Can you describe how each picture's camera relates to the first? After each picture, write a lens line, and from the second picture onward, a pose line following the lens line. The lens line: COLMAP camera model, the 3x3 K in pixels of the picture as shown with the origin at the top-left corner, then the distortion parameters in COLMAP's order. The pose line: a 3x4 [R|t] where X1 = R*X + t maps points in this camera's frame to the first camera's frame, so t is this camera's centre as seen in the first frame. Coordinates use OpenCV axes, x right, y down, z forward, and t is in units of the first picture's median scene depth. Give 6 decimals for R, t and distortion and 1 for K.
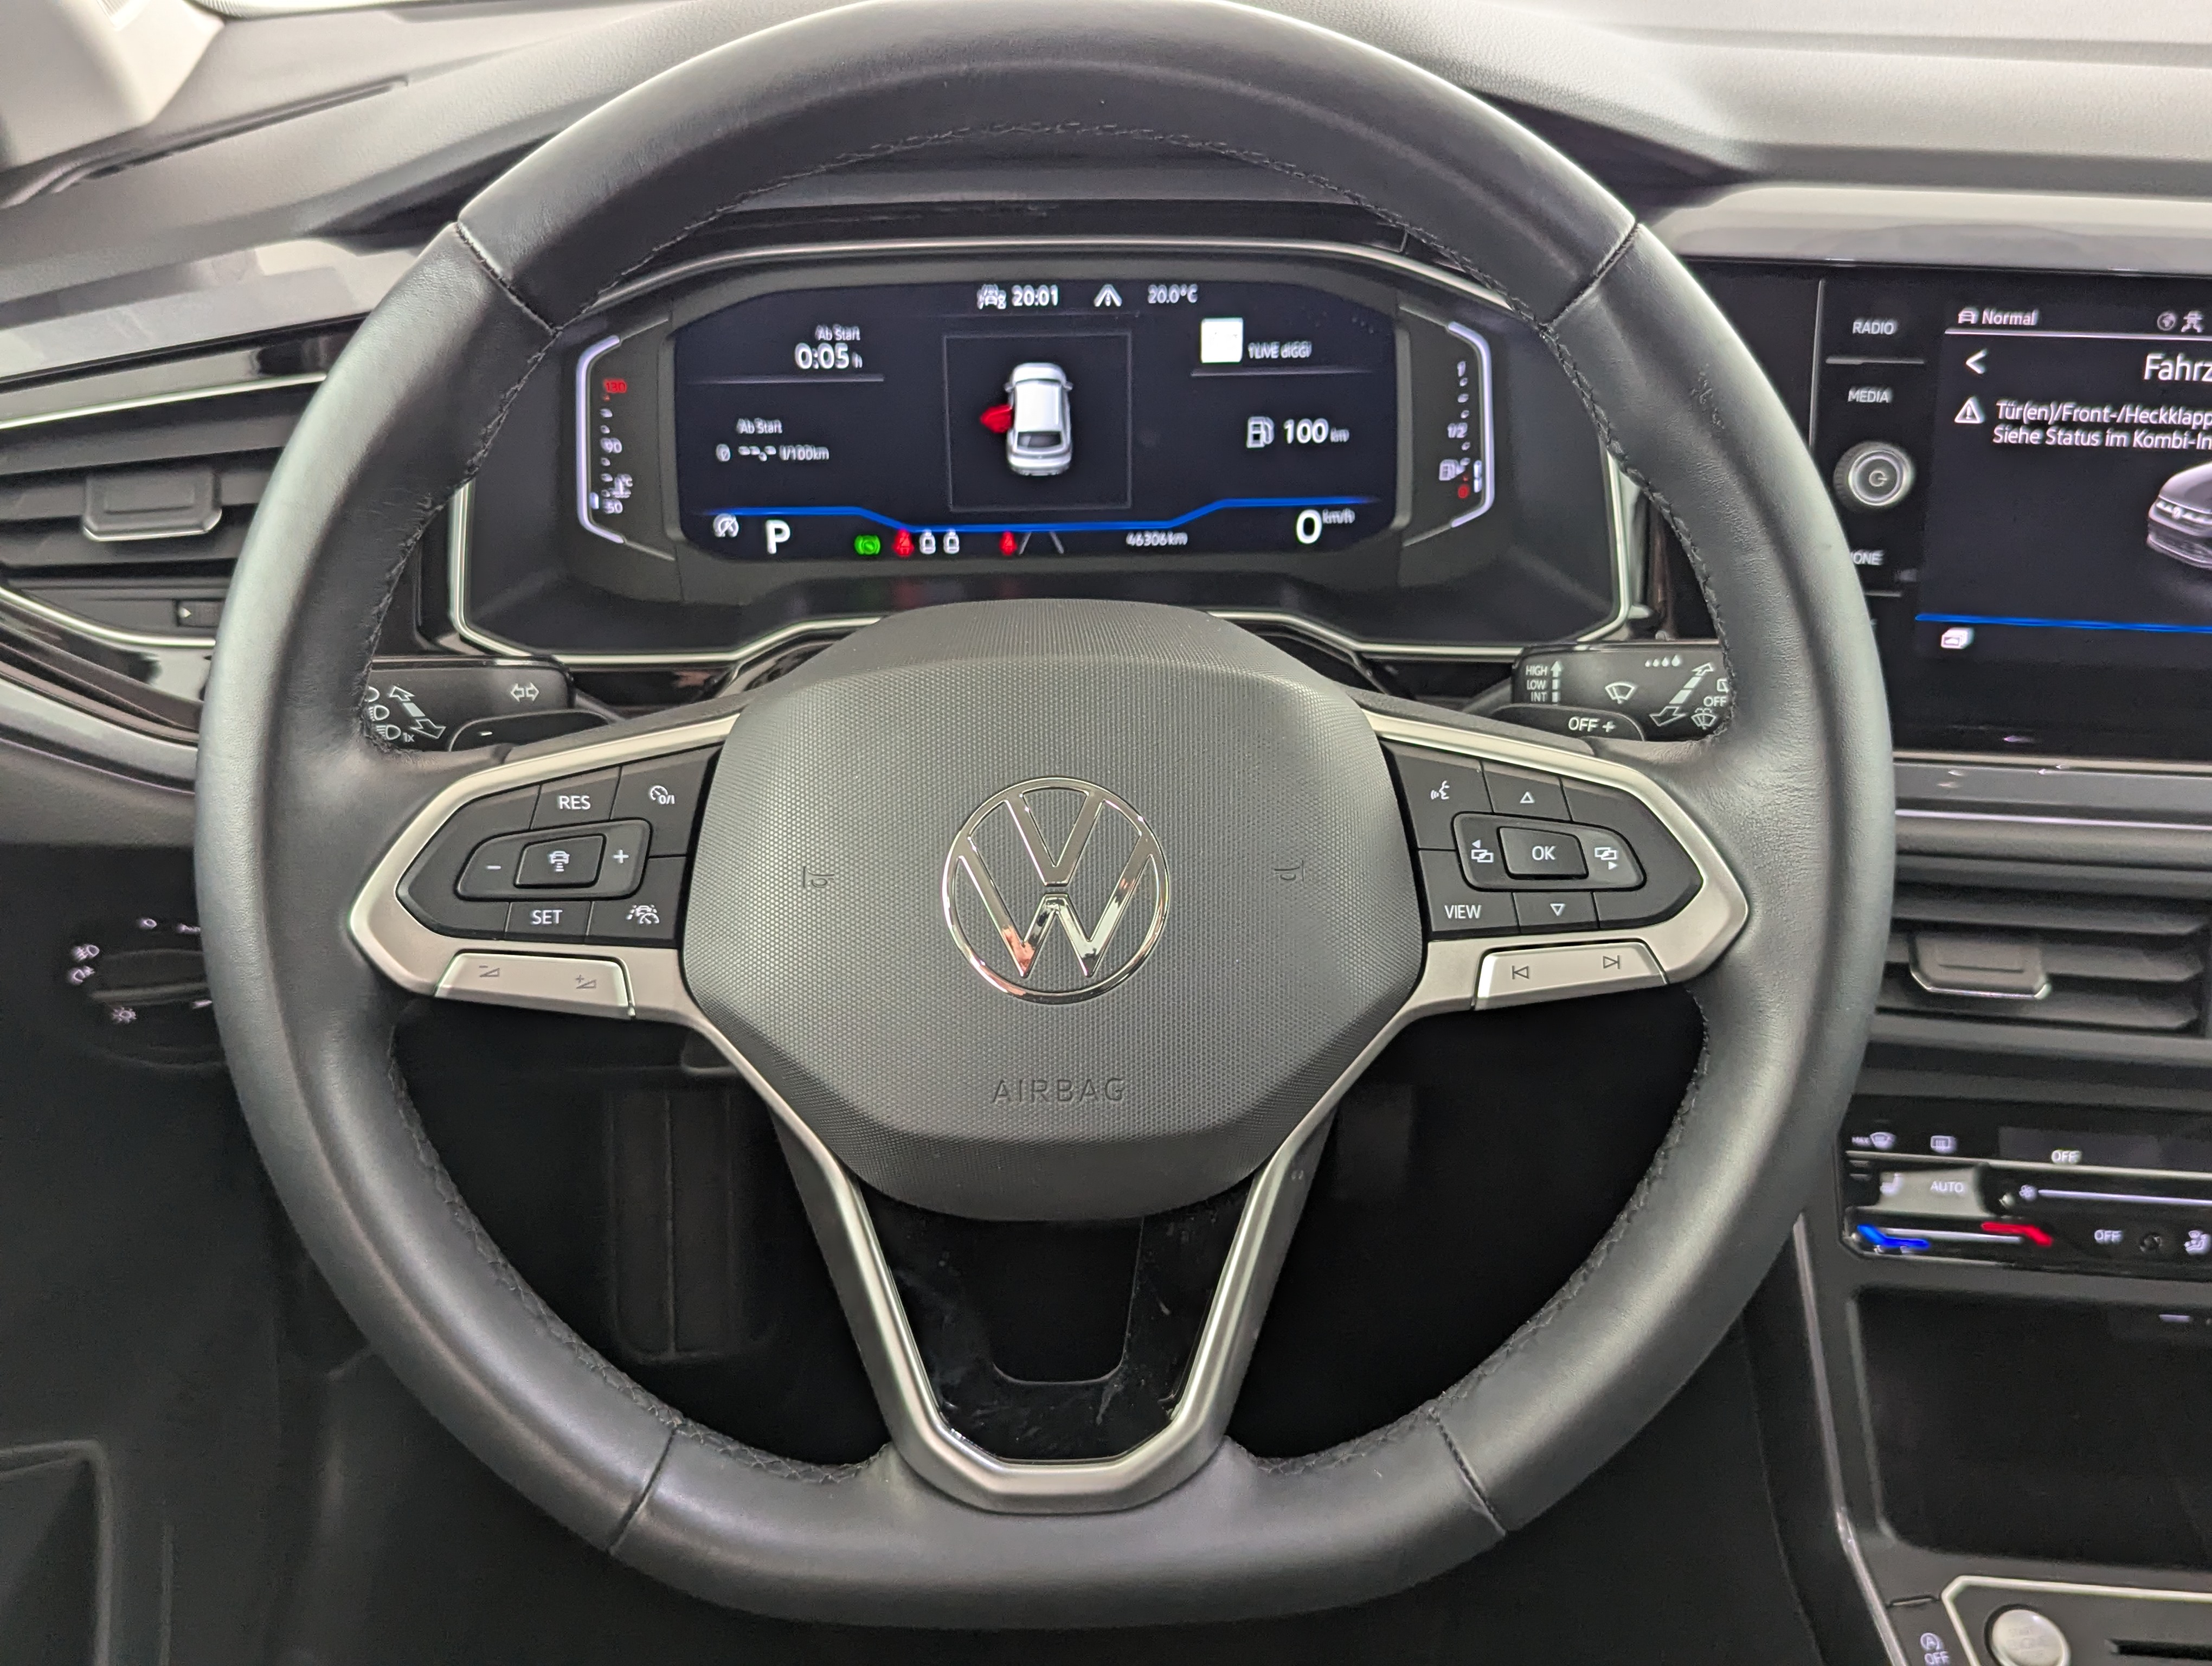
lens RADIAL K [[2086.6, 0, 1071.0], [0, 2086.6, 839.2], [0, 0, 1]] dist [0.067675, -0.089135]
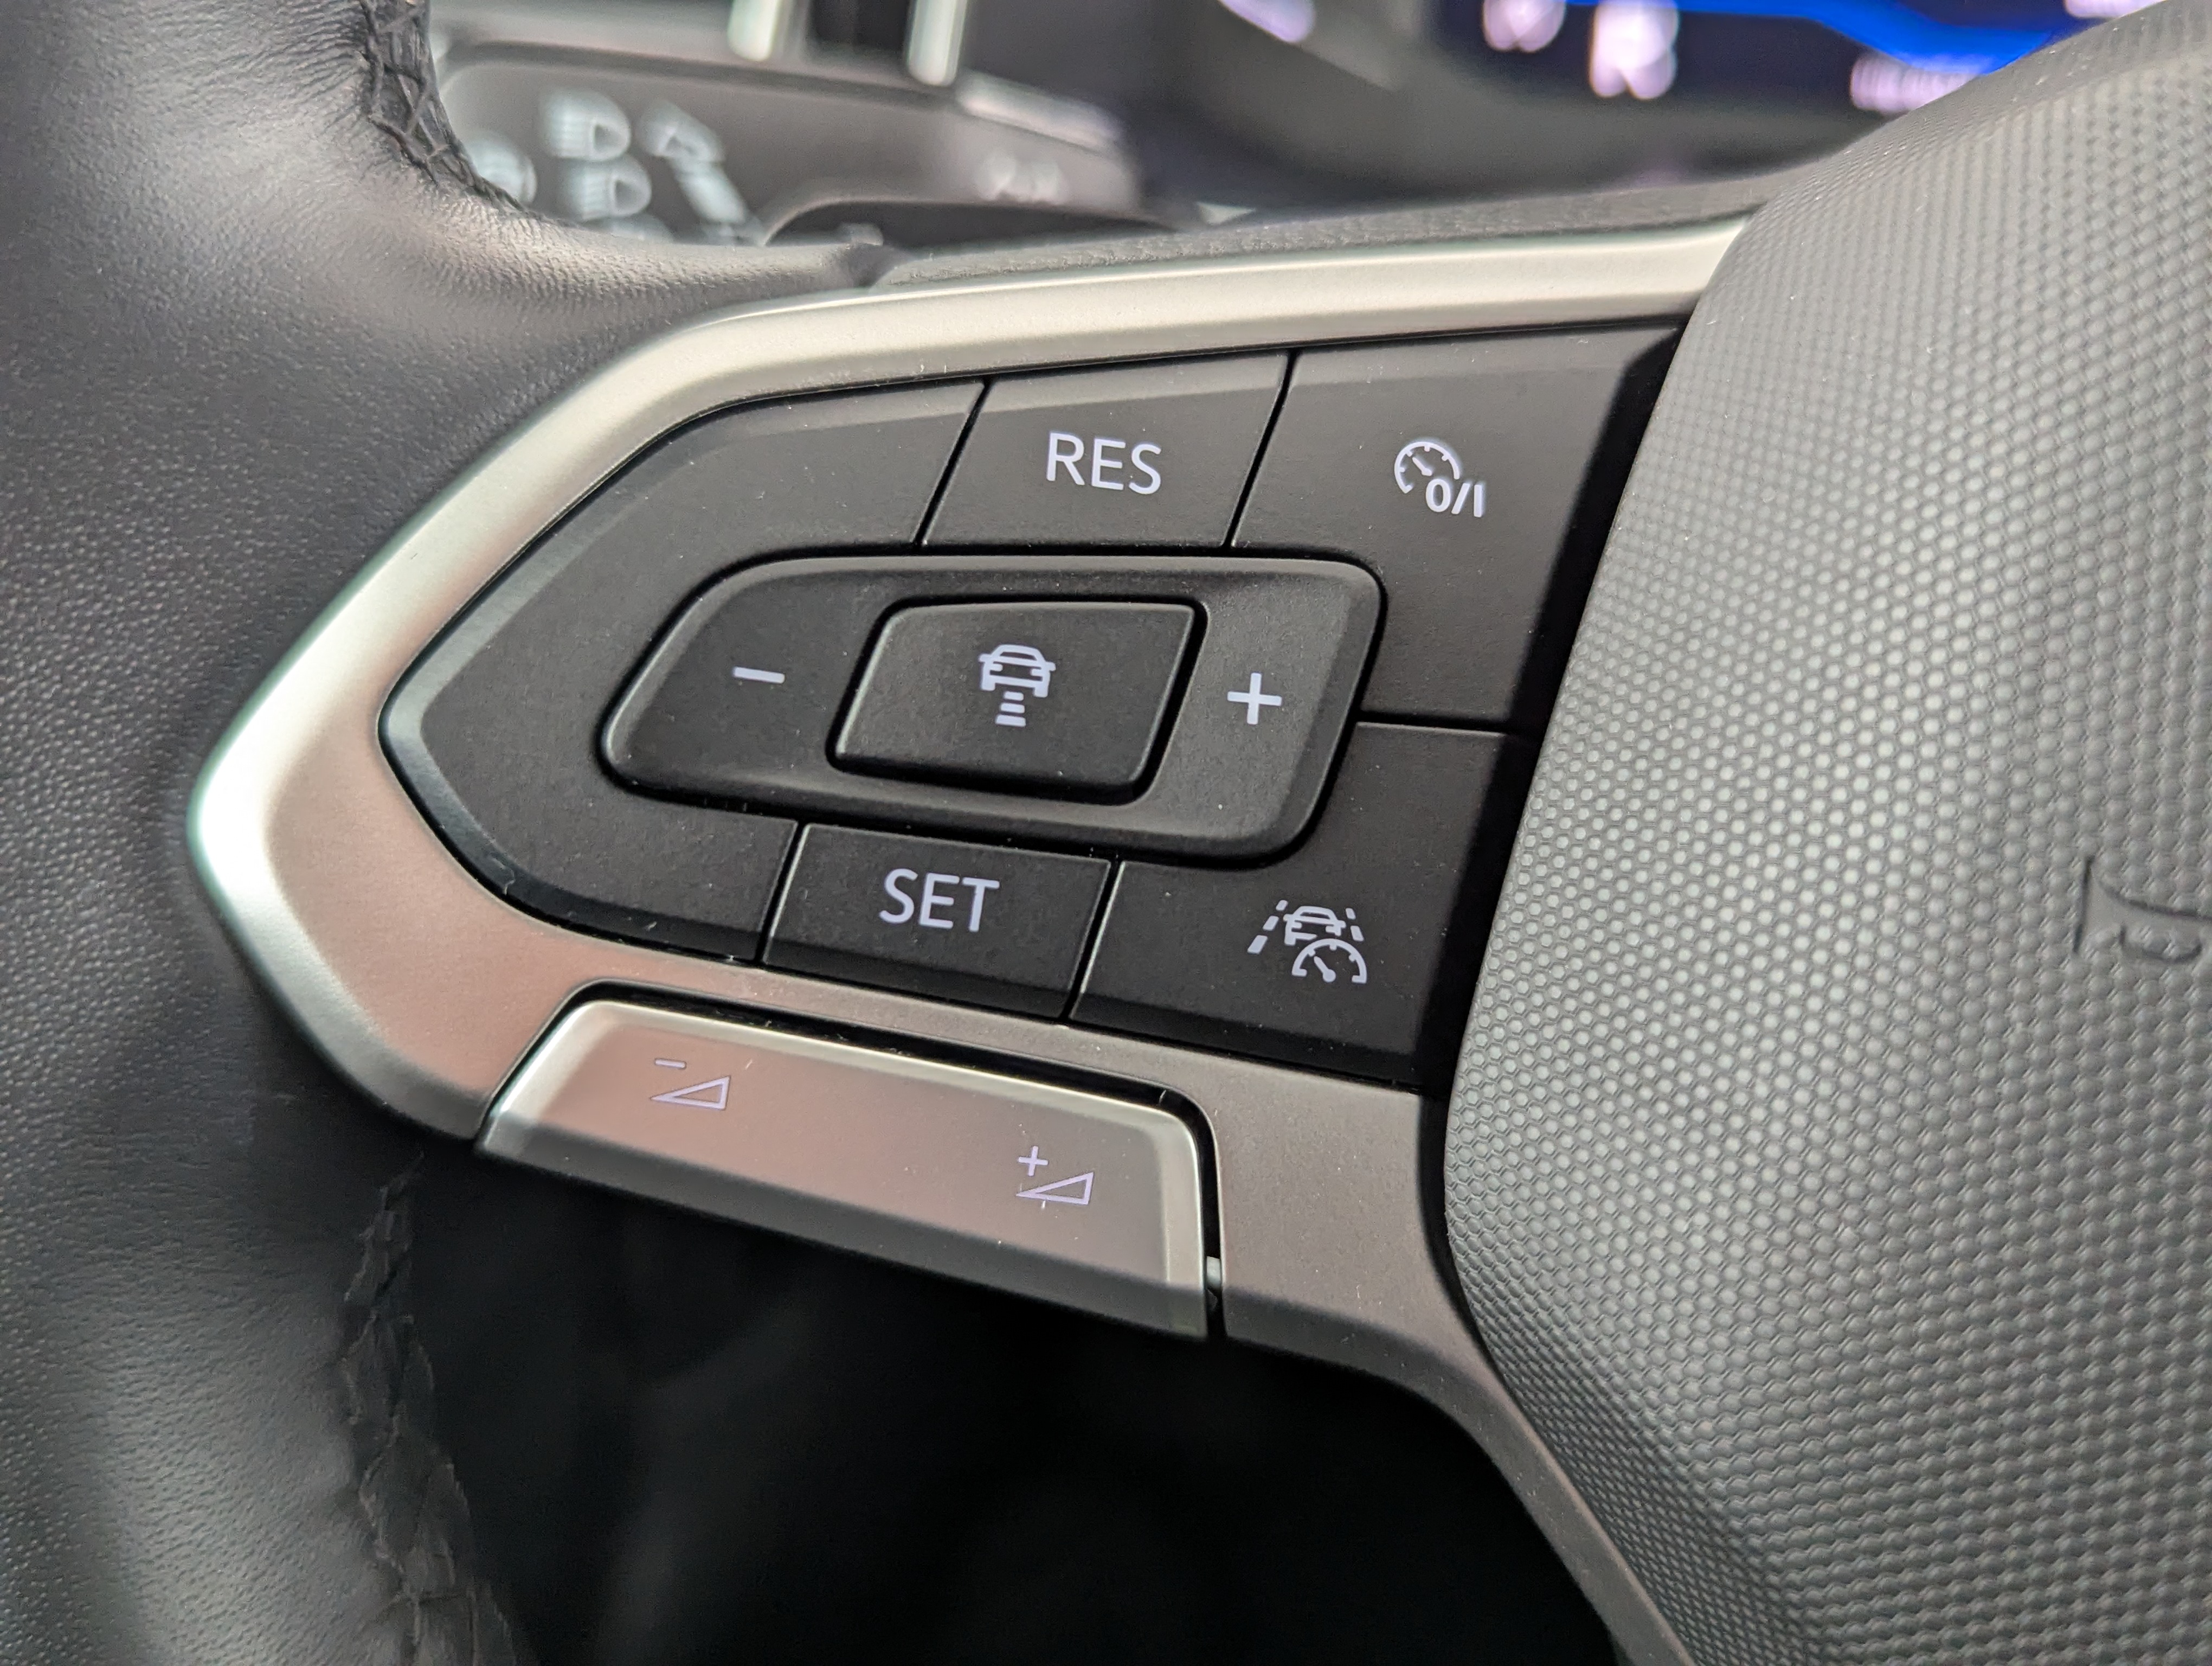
lens RADIAL K [[2086.6, 0, 1071.0], [0, 2086.6, 839.2], [0, 0, 1]] dist [0.067675, -0.089135]
pose [[0.956208, 0.150245, -0.251183, -0.130966], [-0.129862, 0.986880, 0.095939, 0.002863], [0.262302, -0.059118, 0.963173, 0.577519]]
